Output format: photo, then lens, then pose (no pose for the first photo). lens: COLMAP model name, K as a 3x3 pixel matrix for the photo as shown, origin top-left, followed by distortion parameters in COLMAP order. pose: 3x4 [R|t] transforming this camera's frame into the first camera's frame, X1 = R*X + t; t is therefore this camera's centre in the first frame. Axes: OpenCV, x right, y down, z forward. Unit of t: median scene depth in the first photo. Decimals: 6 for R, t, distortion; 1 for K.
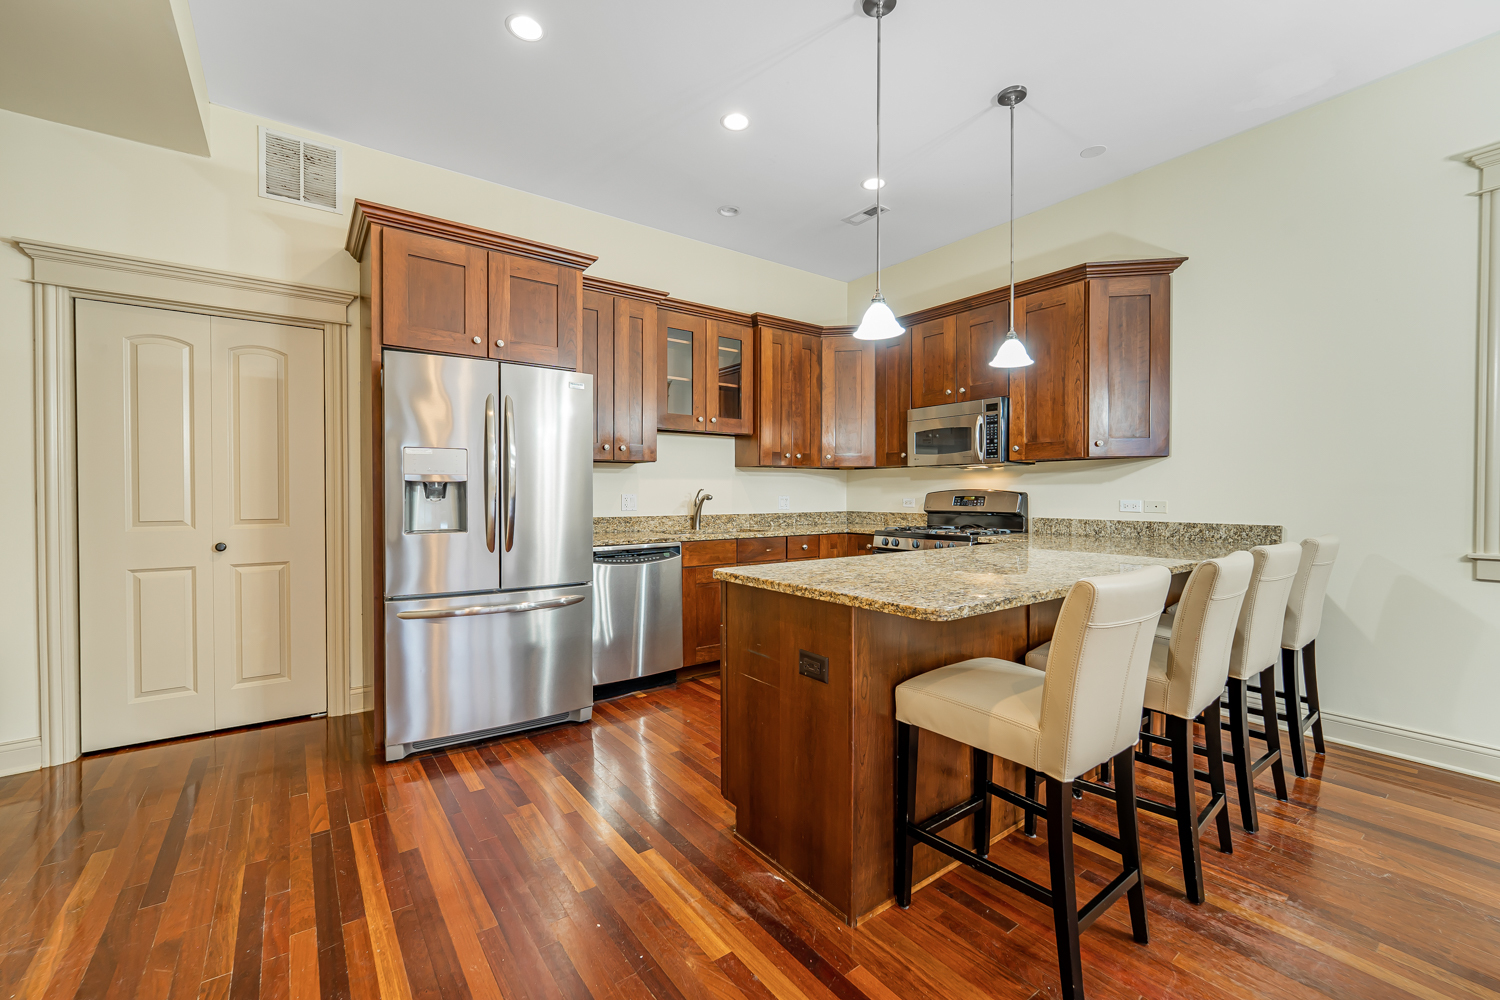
lens RADIAL K [[613.5, 0, 758.1], [0, 613.5, 501.4], [0, 0, 1]] dist [-0.002321, -0.000908]
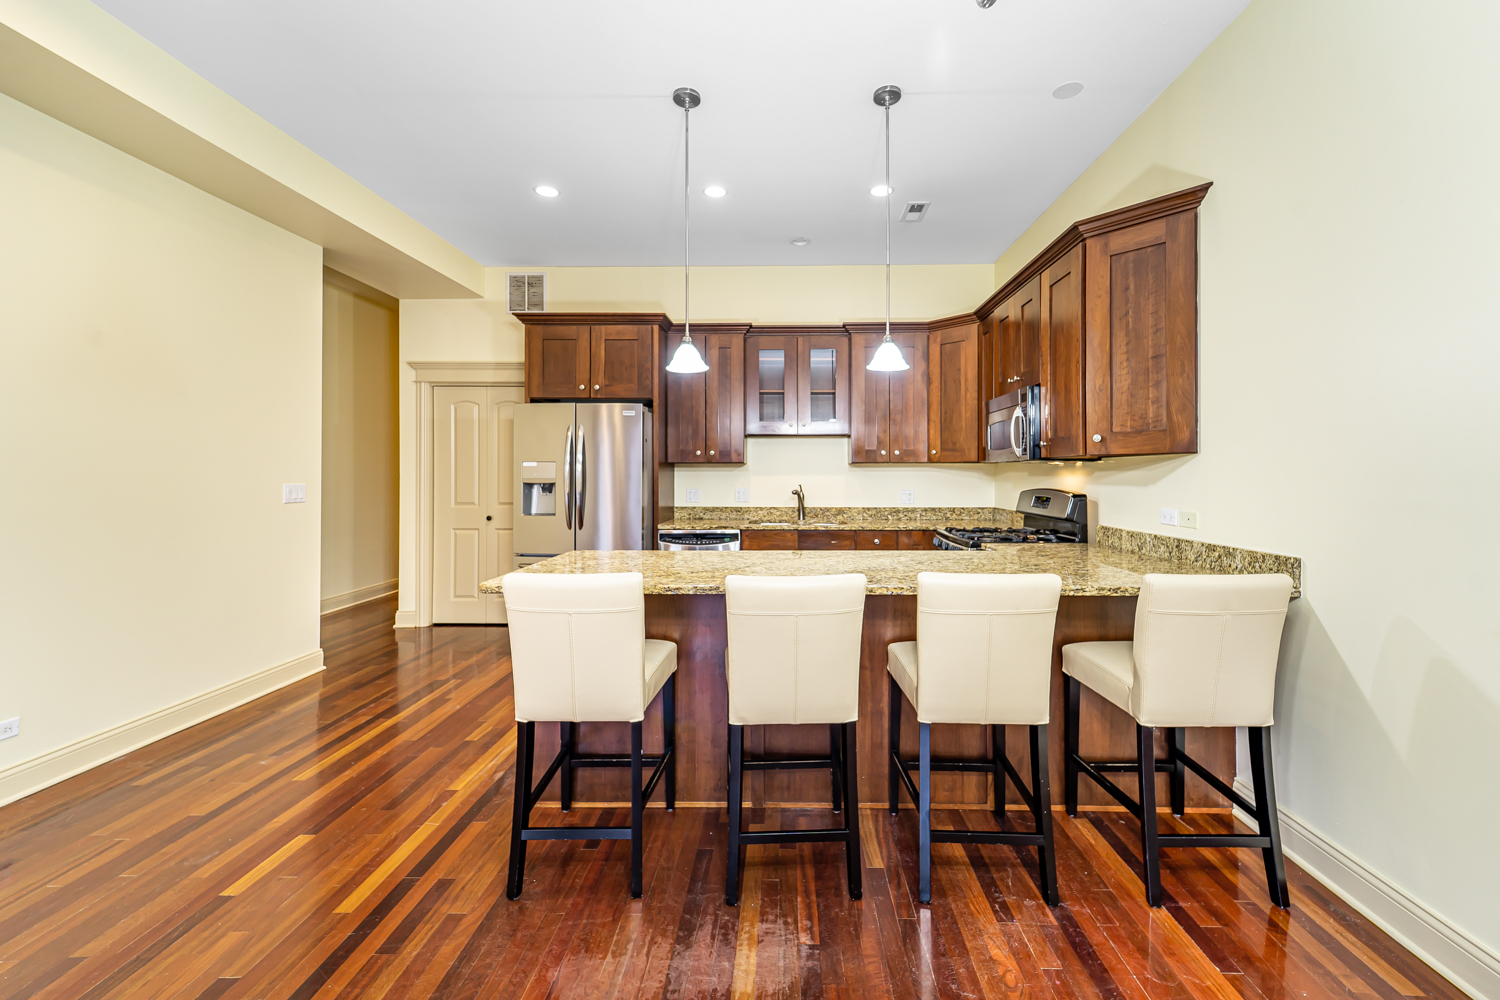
lens RADIAL K [[613.5, 0, 783.6], [0, 613.5, 468.1], [0, 0, 1]] dist [-0.002321, -0.000908]
pose [[0.793425, -0.004566, -0.608651, 0.641271], [-0.008321, 0.999797, -0.018347, -0.032489], [0.608611, 0.019621, 0.793226, 0.093347]]
